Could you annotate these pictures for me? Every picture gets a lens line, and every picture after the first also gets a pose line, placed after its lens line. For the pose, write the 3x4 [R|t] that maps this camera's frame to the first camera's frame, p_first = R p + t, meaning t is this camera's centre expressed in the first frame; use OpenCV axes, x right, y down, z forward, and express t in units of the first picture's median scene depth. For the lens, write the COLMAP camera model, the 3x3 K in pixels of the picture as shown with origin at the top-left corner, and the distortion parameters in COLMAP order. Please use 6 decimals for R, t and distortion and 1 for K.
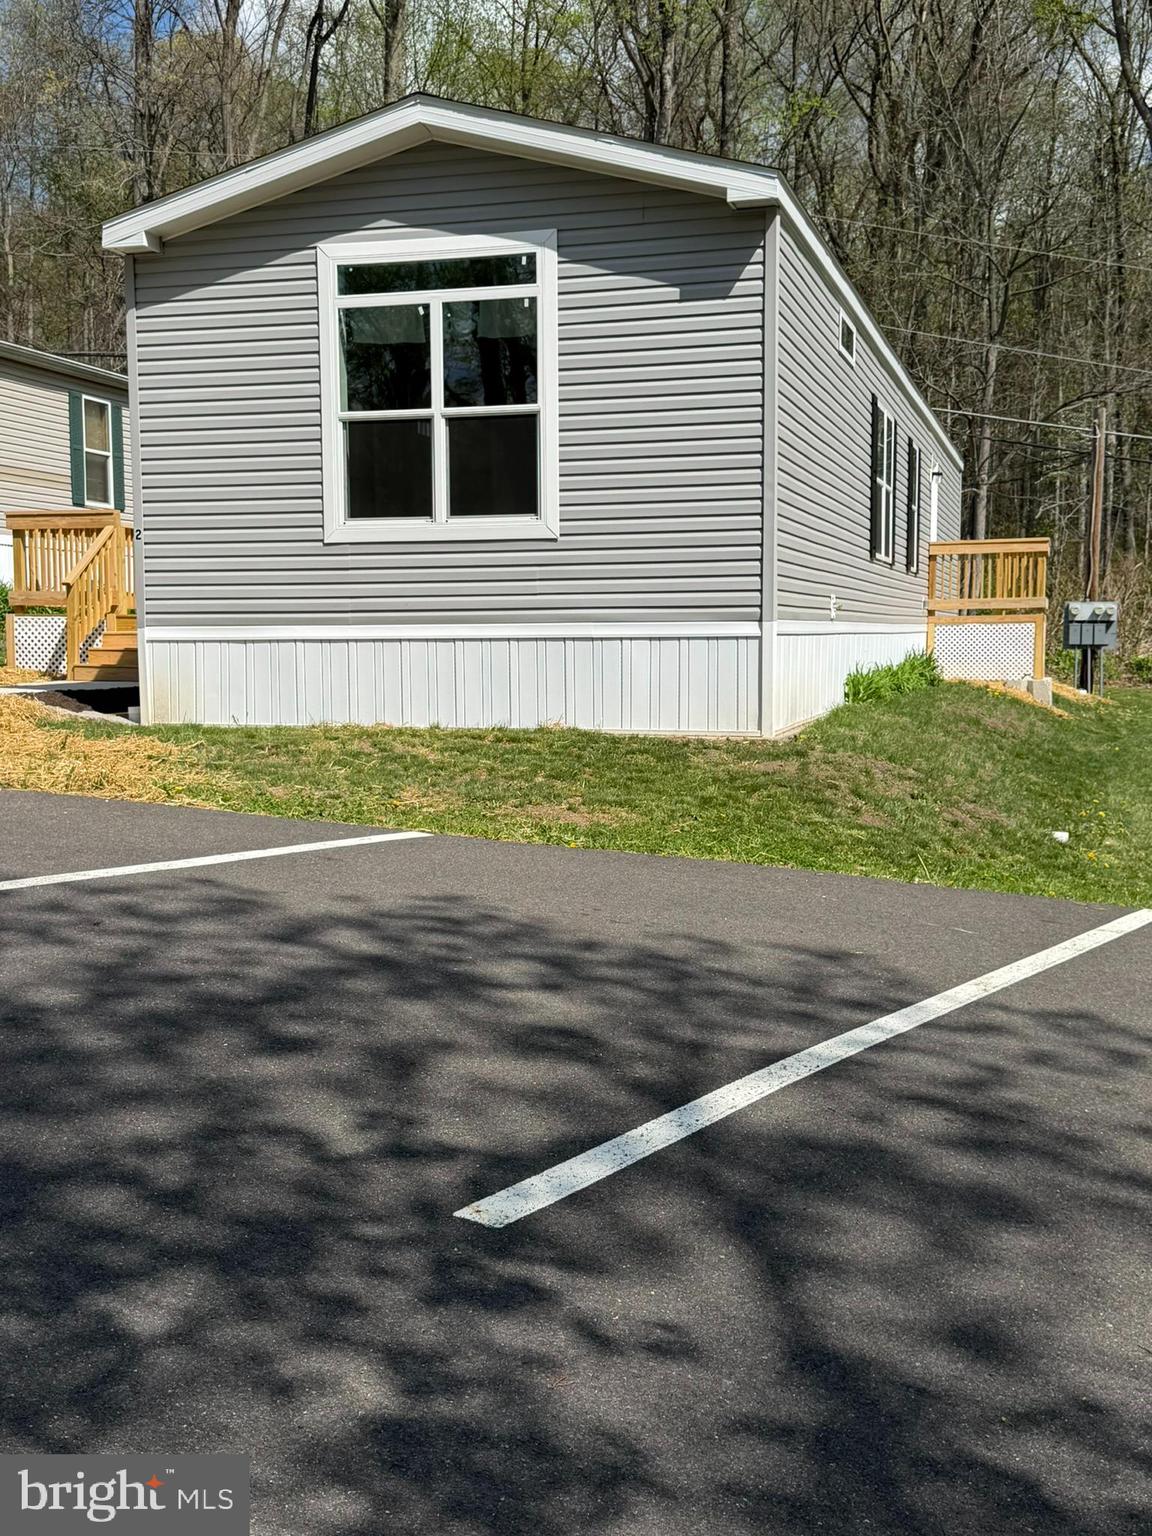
lens RADIAL K [[1804.1, 0, 563.0], [0, 1804.1, 767.0], [0, 0, 1]] dist [0.081281, 0.000000]
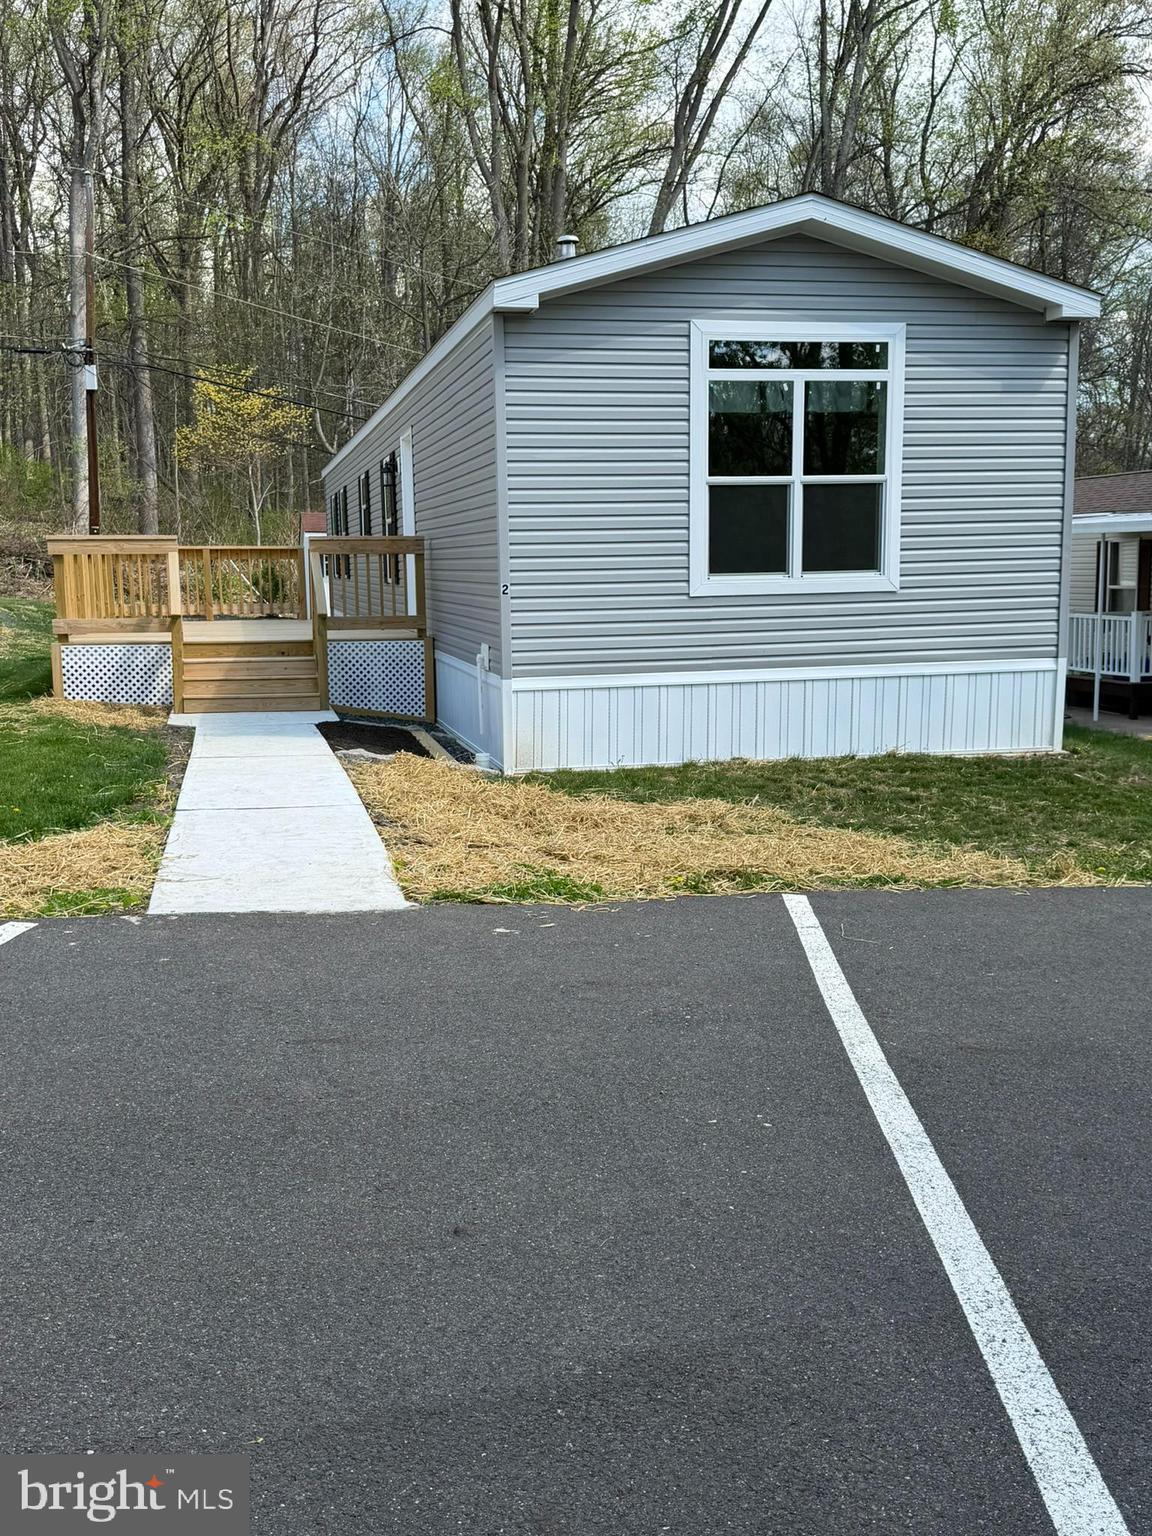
lens RADIAL K [[1426.0, 0, 573.6], [0, 1426.0, 766.2], [0, 0, 1]] dist [0.065152, 0.000000]
pose [[0.875938, -0.078250, 0.476036, -0.623550], [0.047059, 0.995911, 0.077116, -0.094199], [-0.480124, -0.045147, 0.876038, 0.283197]]
